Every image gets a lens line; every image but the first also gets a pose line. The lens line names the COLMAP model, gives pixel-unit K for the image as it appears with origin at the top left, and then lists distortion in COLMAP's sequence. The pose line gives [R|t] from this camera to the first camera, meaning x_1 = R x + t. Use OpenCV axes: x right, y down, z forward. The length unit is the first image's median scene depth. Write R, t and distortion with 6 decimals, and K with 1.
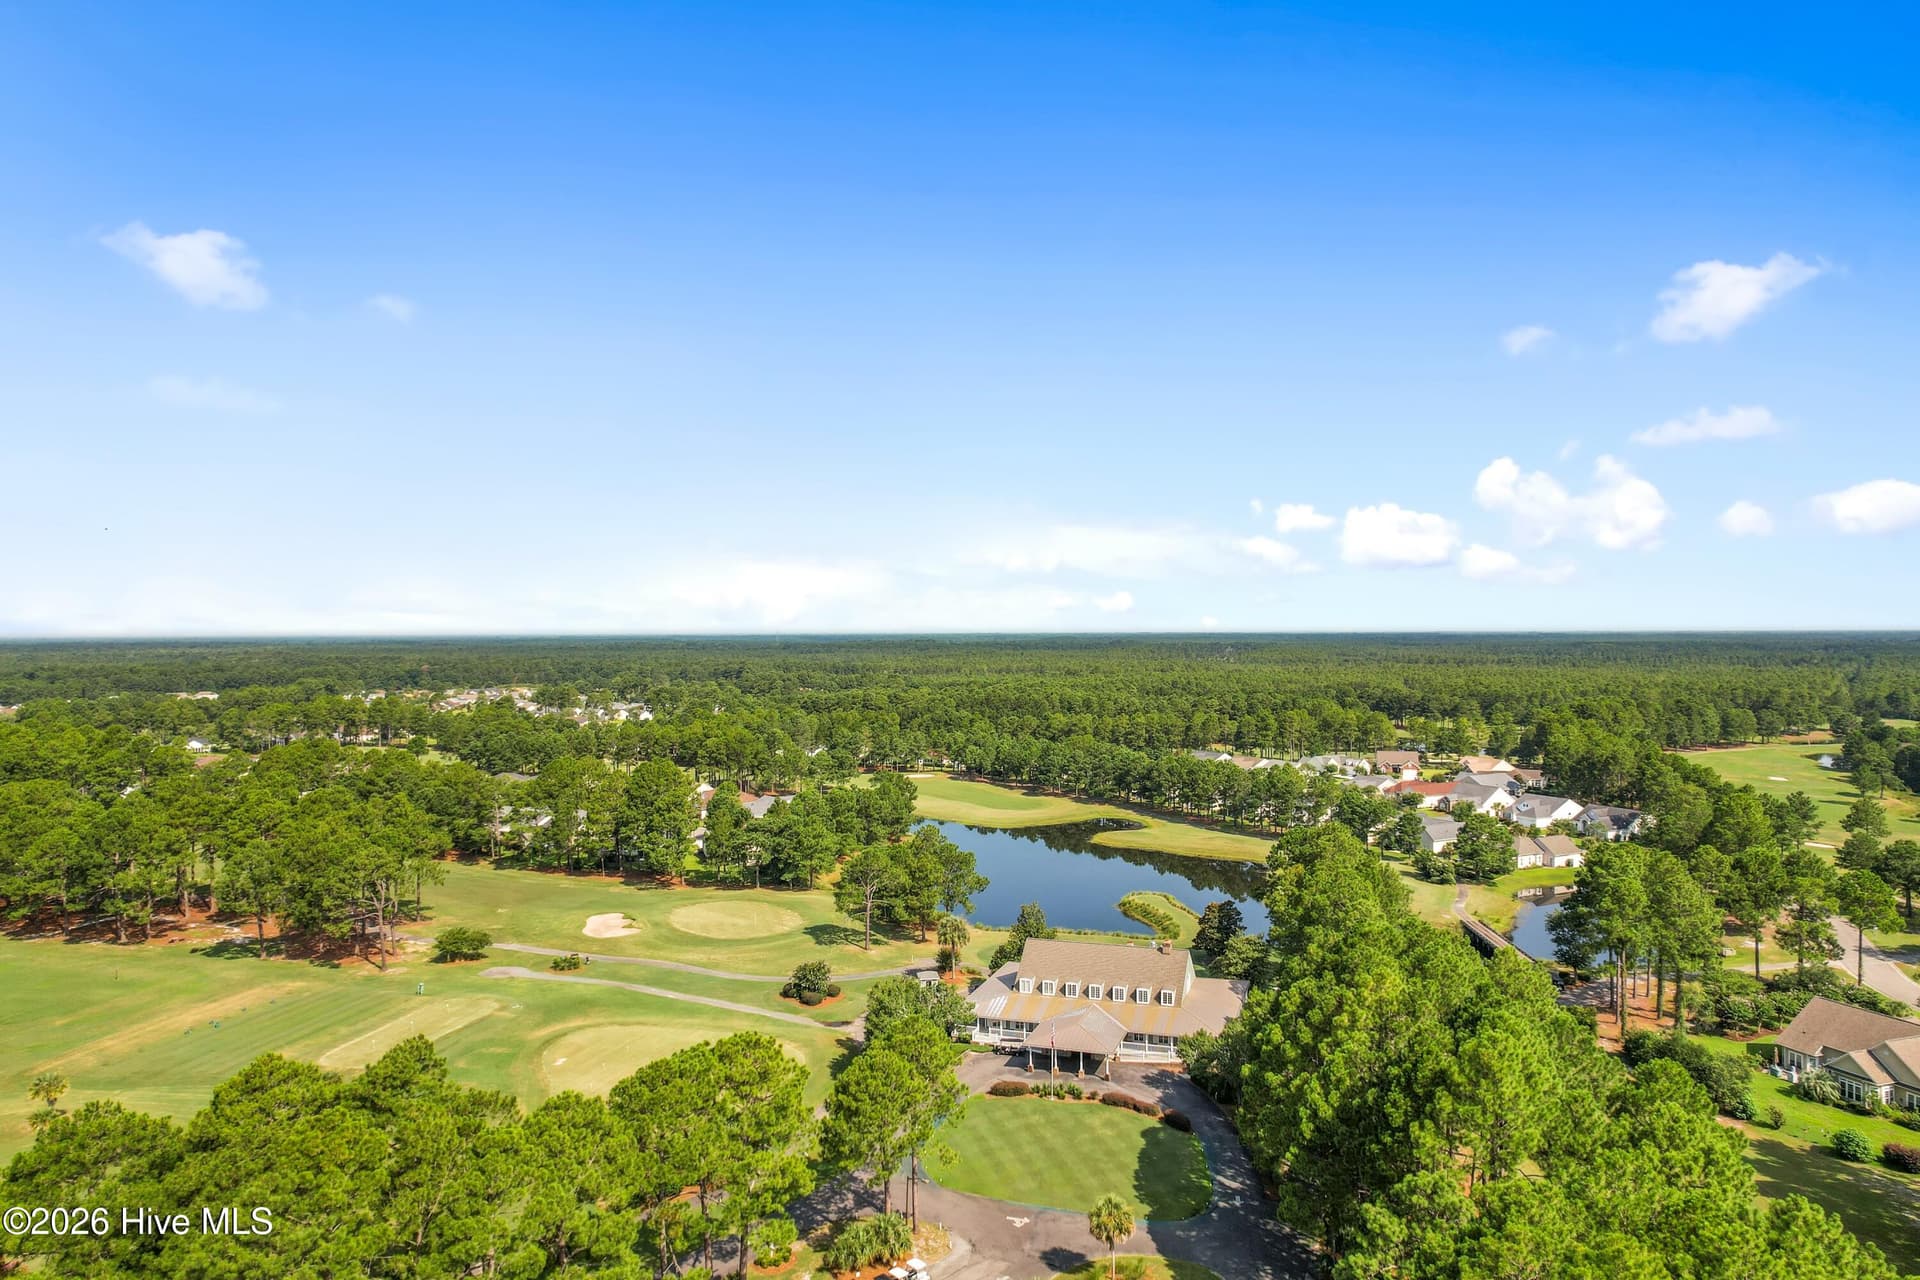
lens RADIAL K [[1204.7, 0, 960.0], [0, 1204.7, 640.0], [0, 0, 1]] dist [-0.074780, 0.068942]
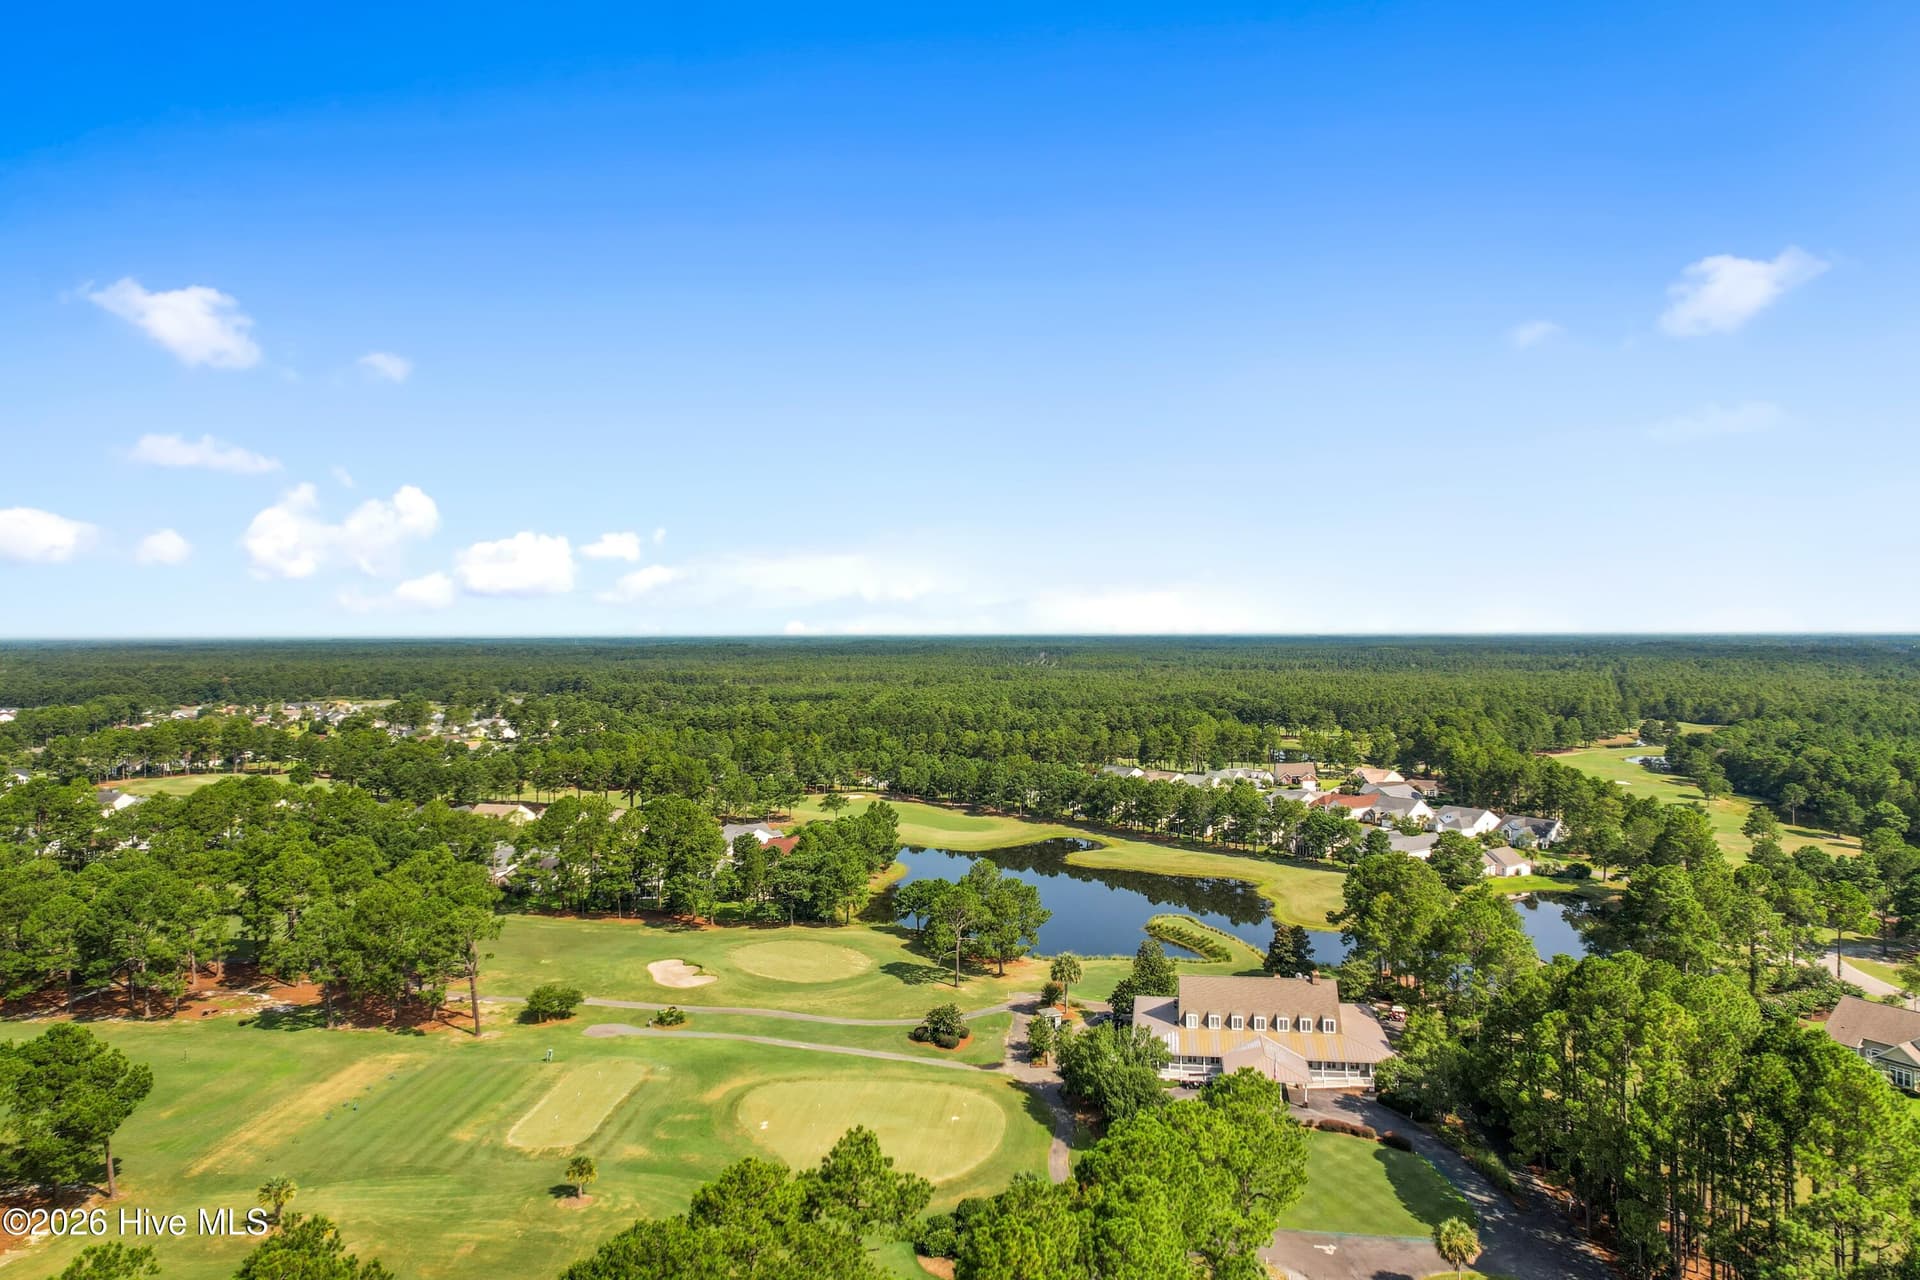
lens RADIAL K [[1204.7, 0, 960.0], [0, 1204.7, 640.0], [0, 0, 1]] dist [-0.074780, 0.068942]
pose [[0.986322, -0.000519, 0.164829, -0.191181], [0.000804, 0.999998, -0.001662, -0.028160], [-0.164828, 0.001772, 0.986321, -0.006684]]
